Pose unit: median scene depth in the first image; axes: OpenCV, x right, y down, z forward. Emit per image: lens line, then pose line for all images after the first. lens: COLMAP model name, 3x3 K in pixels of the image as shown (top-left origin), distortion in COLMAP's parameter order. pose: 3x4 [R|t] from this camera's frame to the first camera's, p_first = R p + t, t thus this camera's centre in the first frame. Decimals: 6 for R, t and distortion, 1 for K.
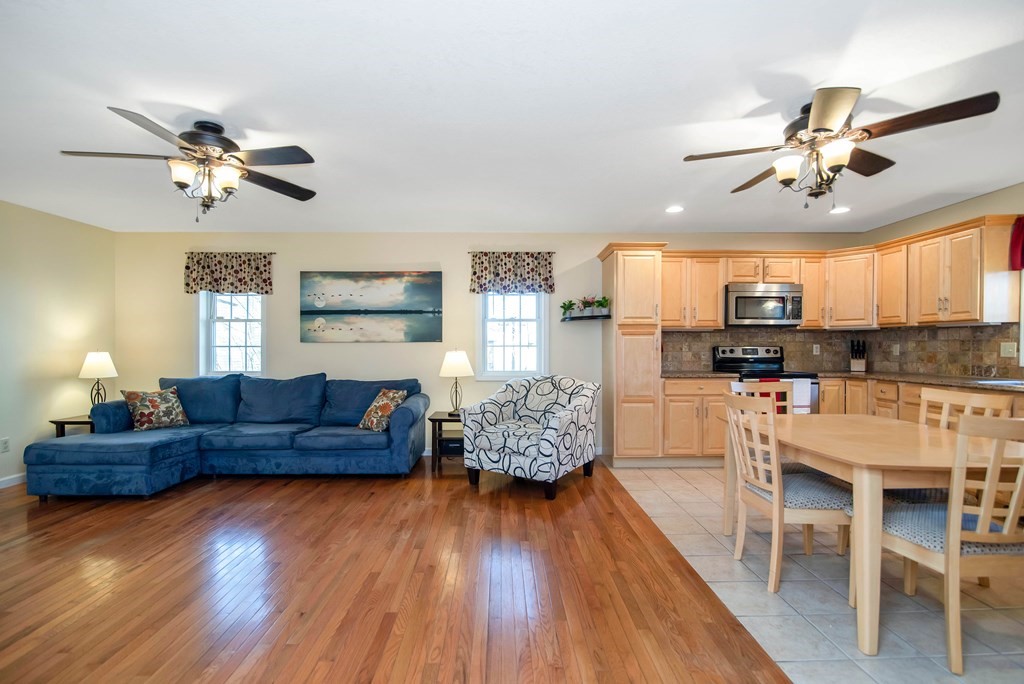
lens RADIAL K [[467.3, 0, 512.3], [0, 467.3, 349.0], [0, 0, 1]] dist [-0.024408, 0.000279]
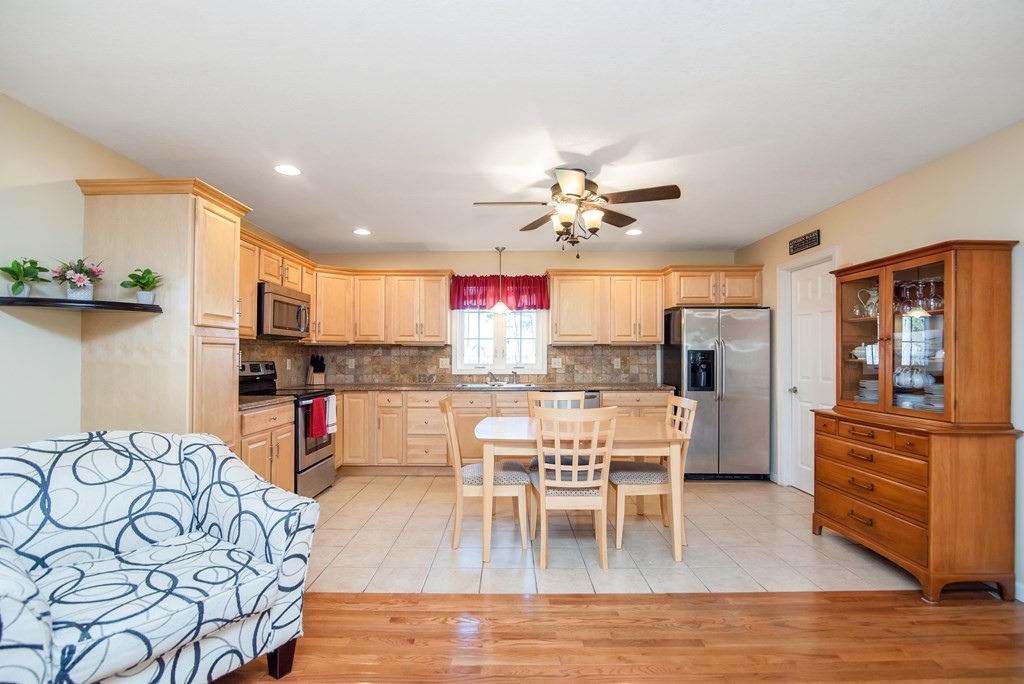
lens RADIAL K [[471.5, 0, 506.3], [0, 471.5, 349.5], [0, 0, 1]] dist [-0.006027, -0.000333]
pose [[0.027724, 0.019012, 0.999435, -0.352096], [0.004402, 0.999807, -0.019141, -0.010756], [-0.999606, 0.004930, 0.027635, 0.638446]]
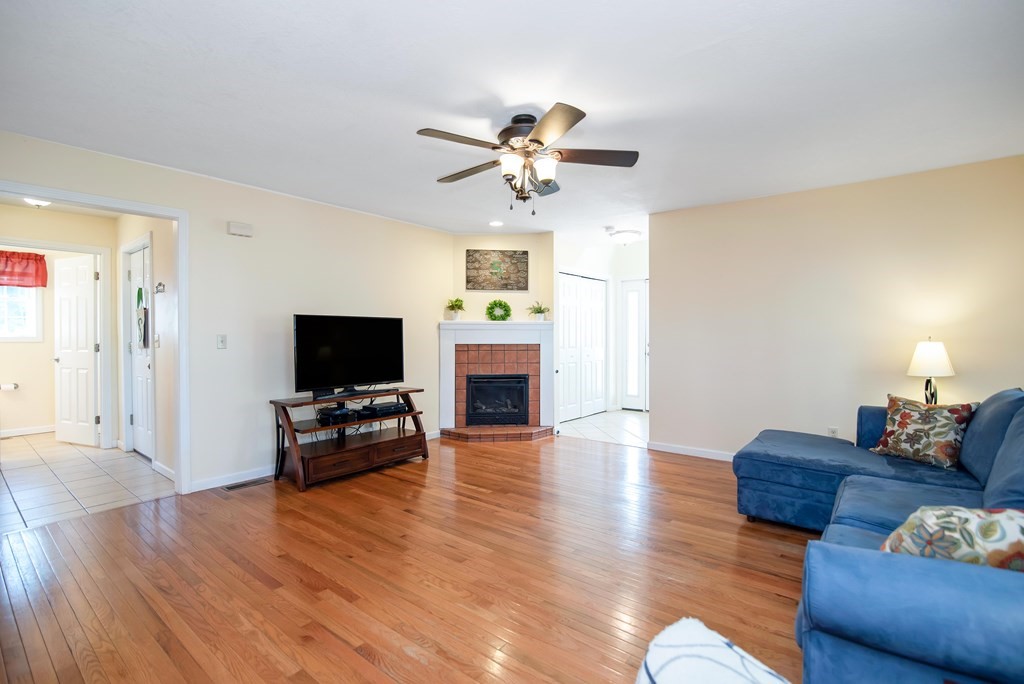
lens RADIAL K [[472.3, 0, 509.5], [0, 472.3, 340.1], [0, 0, 1]] dist [-0.023576, 0.000617]
pose [[-0.644800, 0.008667, -0.764302, 0.100289], [-0.000792, 0.999928, 0.012007, -0.004197], [0.764351, 0.008347, -0.644747, 1.005098]]
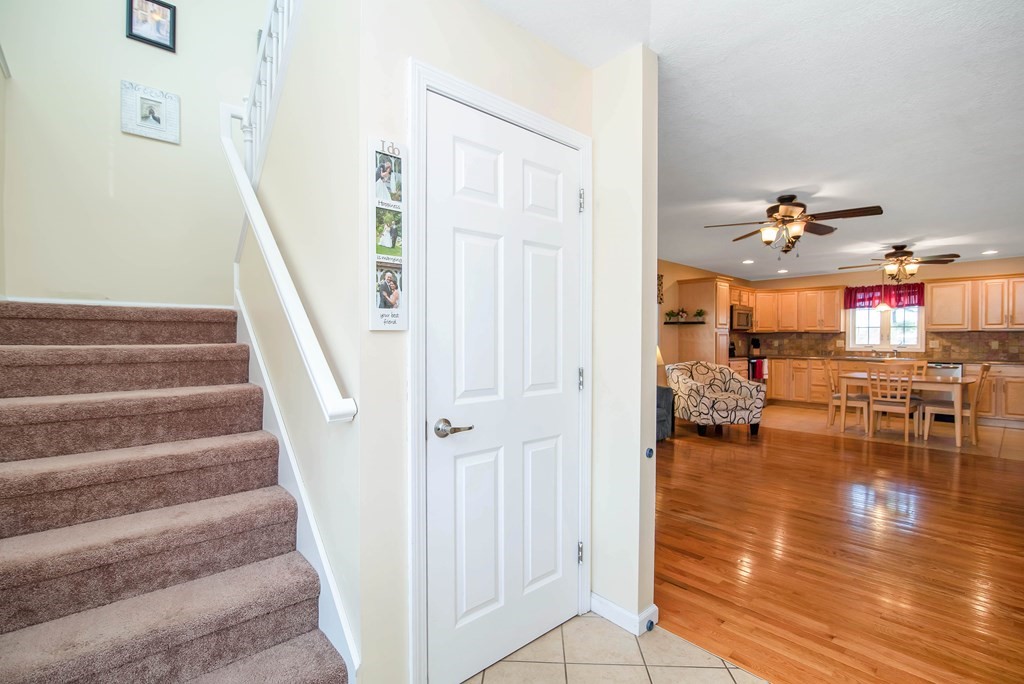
lens RADIAL K [[472.3, 0, 509.5], [0, 472.3, 340.1], [0, 0, 1]] dist [-0.023576, 0.000617]
pose [[0.757238, 0.000665, 0.653139, -1.426976], [-0.001232, 0.999999, 0.000411, -0.012149], [-0.653138, -0.001116, 0.757238, 0.260361]]
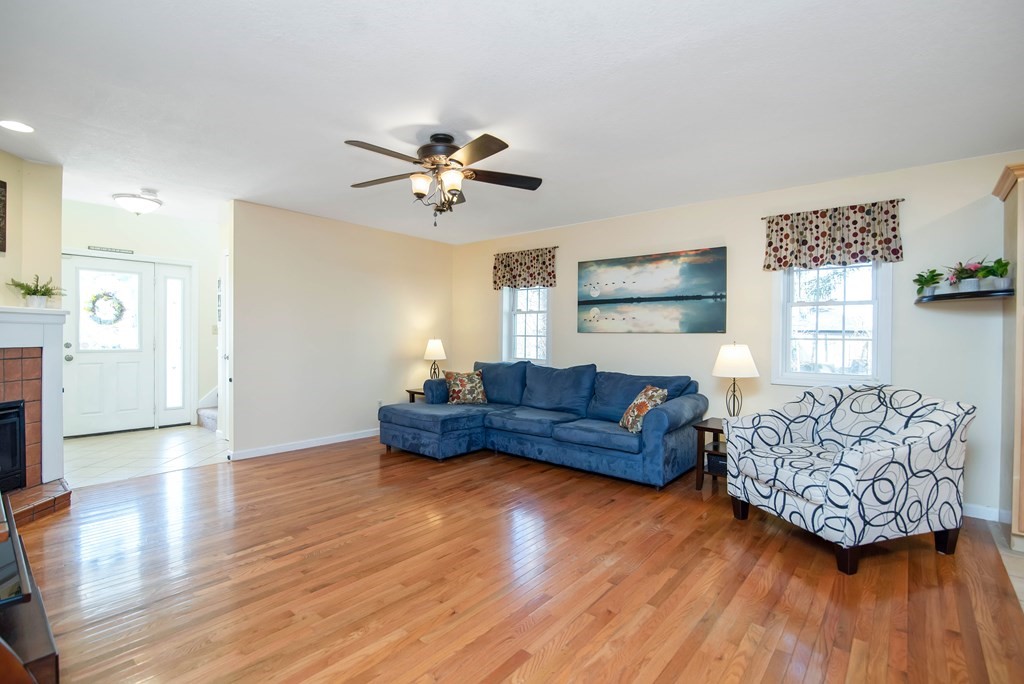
lens RADIAL K [[472.3, 0, 509.5], [0, 472.3, 340.1], [0, 0, 1]] dist [-0.023576, 0.000617]
pose [[0.746355, 0.015886, -0.665359, 0.134865], [-0.013201, 0.999872, 0.009065, -0.006309], [0.665417, 0.002017, 0.746469, 0.161168]]
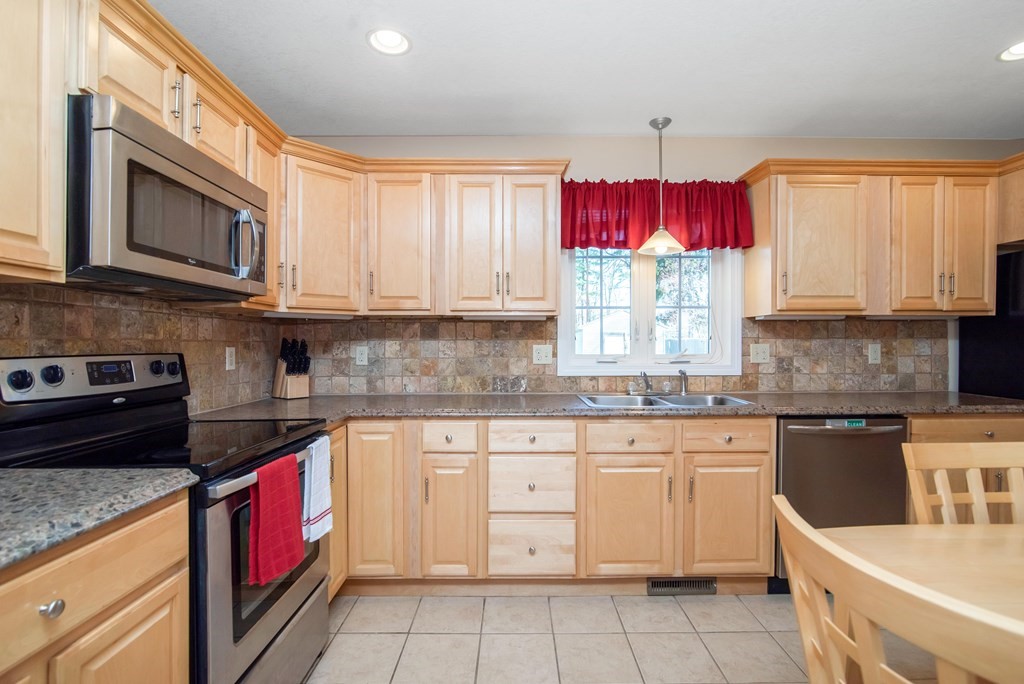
lens RADIAL K [[486.3, 0, 512.0], [0, 486.3, 342.0], [0, 0, 1]] dist [-0.010393, 0.000279]
pose [[0.024971, 0.003784, 0.999681, 0.243004], [0.006366, 0.999972, -0.003944, -0.013323], [-0.999668, 0.006463, 0.024946, 0.867243]]
